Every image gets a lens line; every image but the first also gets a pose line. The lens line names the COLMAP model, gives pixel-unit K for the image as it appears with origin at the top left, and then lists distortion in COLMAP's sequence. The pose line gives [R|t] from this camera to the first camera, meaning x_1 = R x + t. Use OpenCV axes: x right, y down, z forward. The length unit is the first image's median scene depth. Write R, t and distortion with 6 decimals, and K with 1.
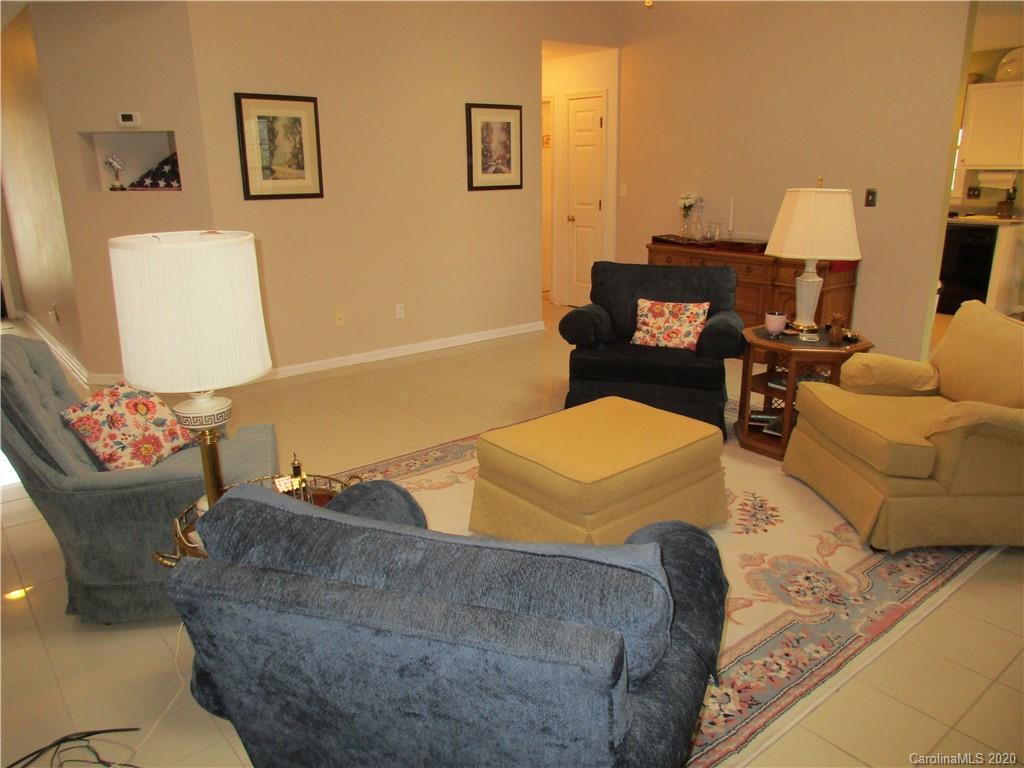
lens RADIAL K [[761.4, 0, 512.7], [0, 761.4, 379.4], [0, 0, 1]] dist [0.000998, 0.002004]
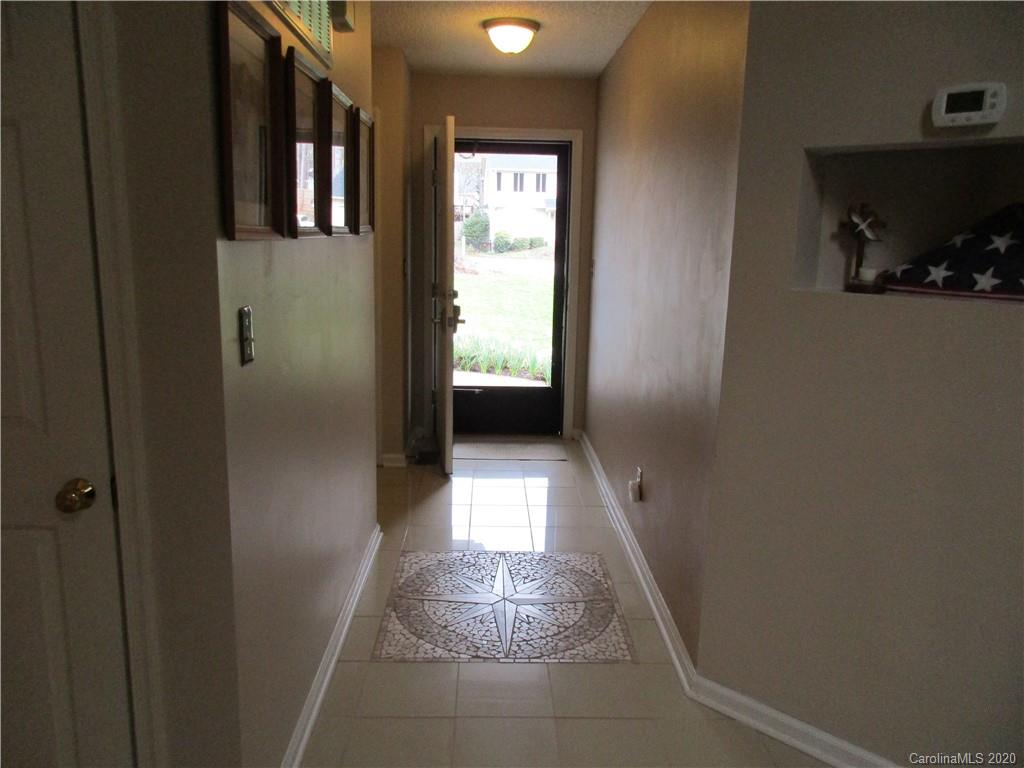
lens RADIAL K [[761.4, 0, 512.7], [0, 761.4, 379.4], [0, 0, 1]] dist [0.000998, 0.002004]
pose [[0.795556, 0.136884, -0.590215, -0.413609], [-0.196677, 0.979736, -0.037880, -0.147842], [0.573070, 0.146218, 0.806357, 0.563252]]
